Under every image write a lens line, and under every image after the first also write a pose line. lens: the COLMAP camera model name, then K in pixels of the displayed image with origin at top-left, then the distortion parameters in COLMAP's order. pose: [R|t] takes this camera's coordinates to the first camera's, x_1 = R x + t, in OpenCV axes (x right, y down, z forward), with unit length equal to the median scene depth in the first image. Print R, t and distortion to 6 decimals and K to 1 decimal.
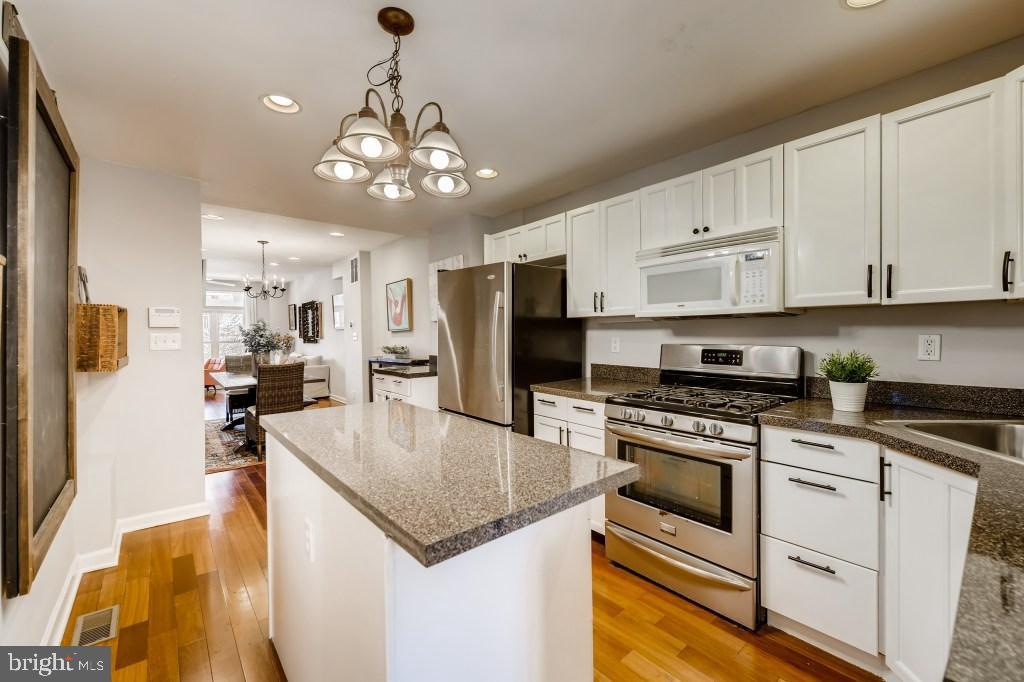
lens RADIAL K [[418.9, 0, 513.9], [0, 418.9, 332.2], [0, 0, 1]] dist [0.002954, 0.000032]
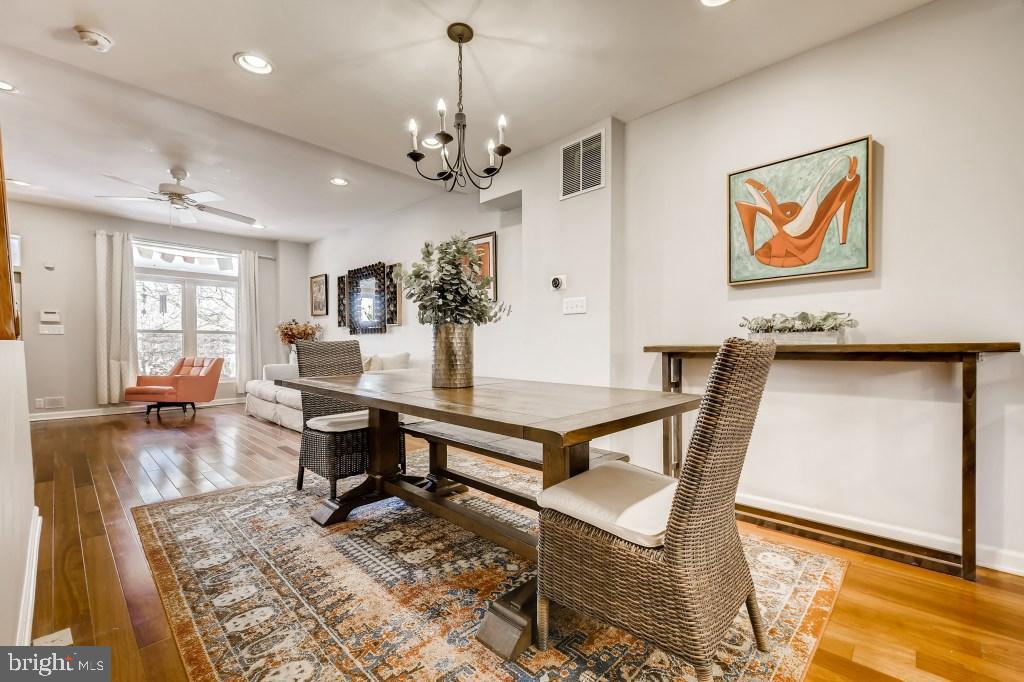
lens RADIAL K [[428.6, 0, 525.3], [0, 428.6, 352.0], [0, 0, 1]] dist [-0.000693, -0.000524]
pose [[0.991724, 0.012598, 0.127770, -0.348034], [-0.015050, 0.999720, 0.018239, 0.039462], [-0.127504, -0.020011, 0.991636, 0.360985]]
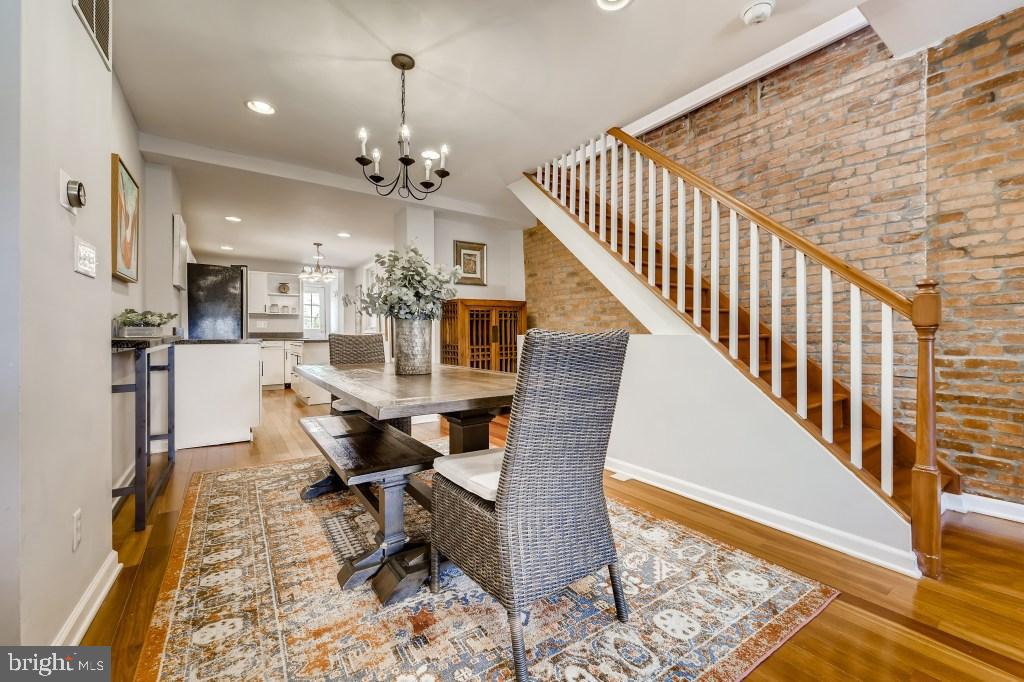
lens RADIAL K [[414.5, 0, 521.8], [0, 414.5, 335.3], [0, 0, 1]] dist [0.003777, -0.000109]
pose [[-0.996313, 0.015160, 0.084440, -0.447986], [0.015074, 0.999885, -0.001651, 0.040363], [-0.084455, -0.000372, -0.996427, 0.852378]]
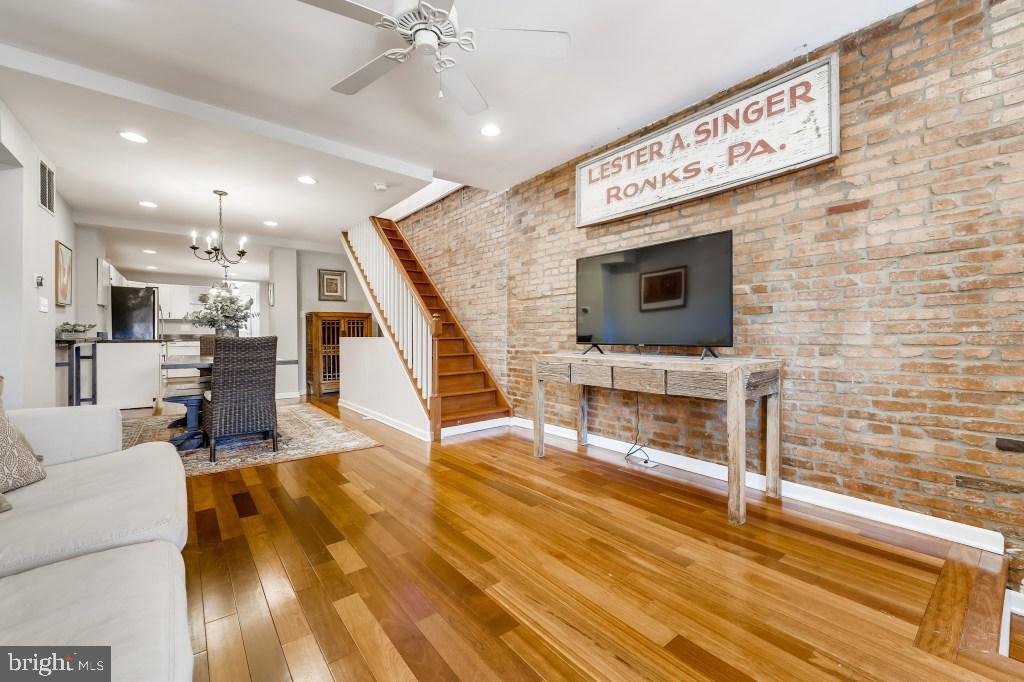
lens RADIAL K [[414.6, 0, 526.0], [0, 414.6, 338.0], [0, 0, 1]] dist [-0.000467, -0.000110]
pose [[-0.999835, 0.013375, 0.012278, -0.711512], [0.013396, 0.999909, 0.001626, 0.043276], [-0.012255, 0.001790, -0.999923, 1.079263]]
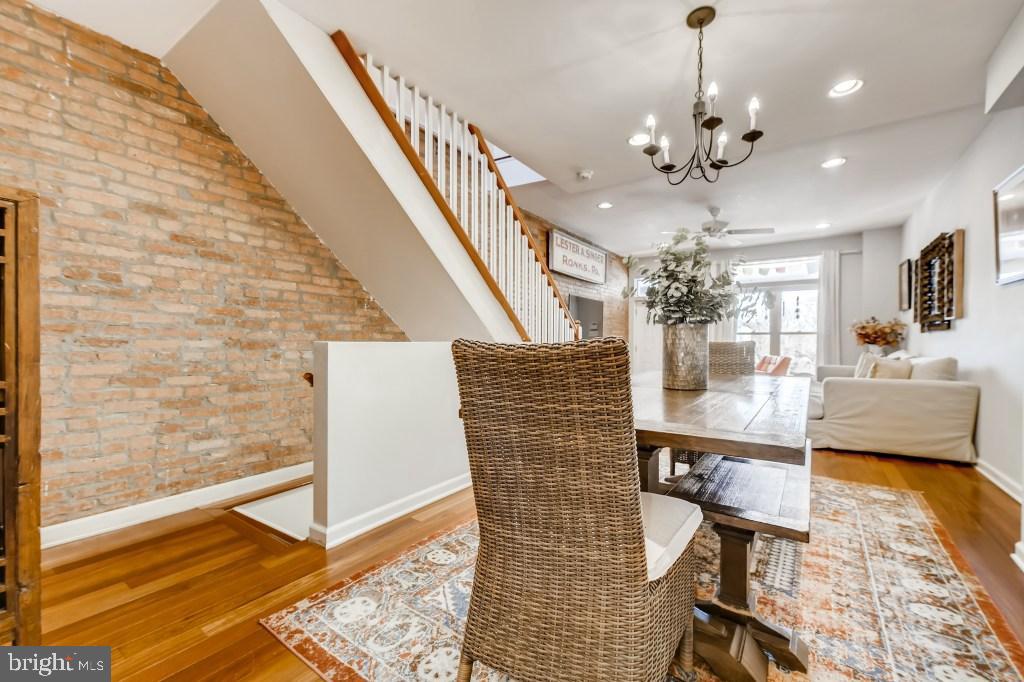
lens RADIAL K [[422.3, 0, 512.0], [0, 422.3, 341.0], [0, 0, 1]] dist [0.000384, 0.000001]
pose [[0.252162, 0.013598, -0.967589, -0.163332], [-0.007194, 0.999900, 0.012177, 0.035549], [0.967658, 0.003890, 0.252235, 0.453701]]
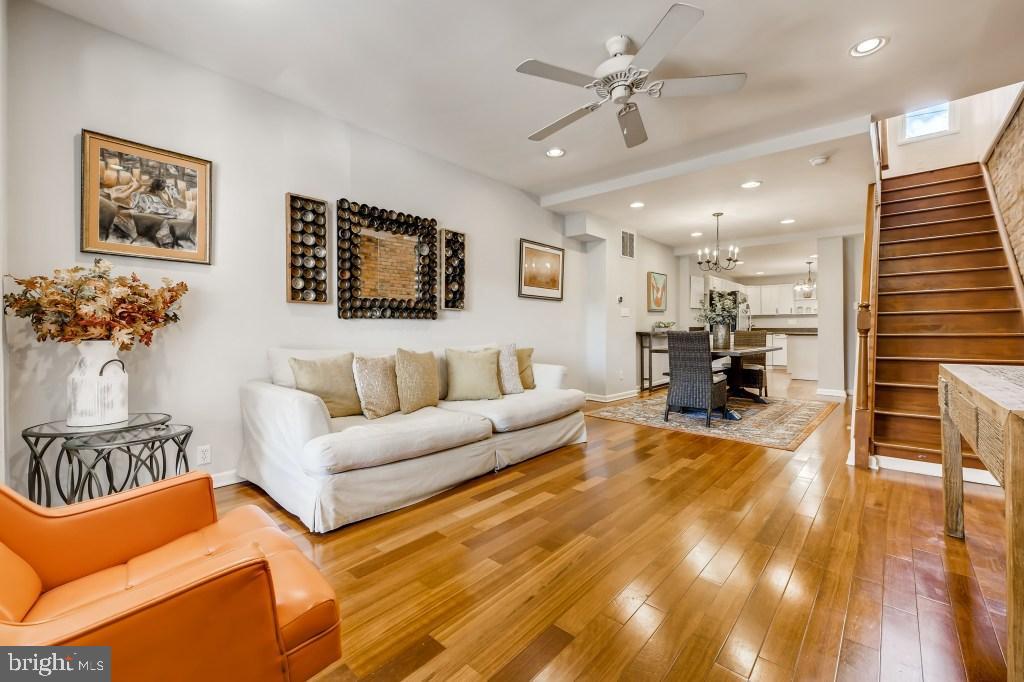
lens RADIAL K [[418.9, 0, 513.9], [0, 418.9, 332.2], [0, 0, 1]] dist [0.002954, 0.000032]
pose [[-0.131752, 0.006153, 0.991264, -0.910001], [0.001192, 0.999981, -0.006048, 0.042904], [-0.991282, 0.000384, -0.131756, 0.970373]]
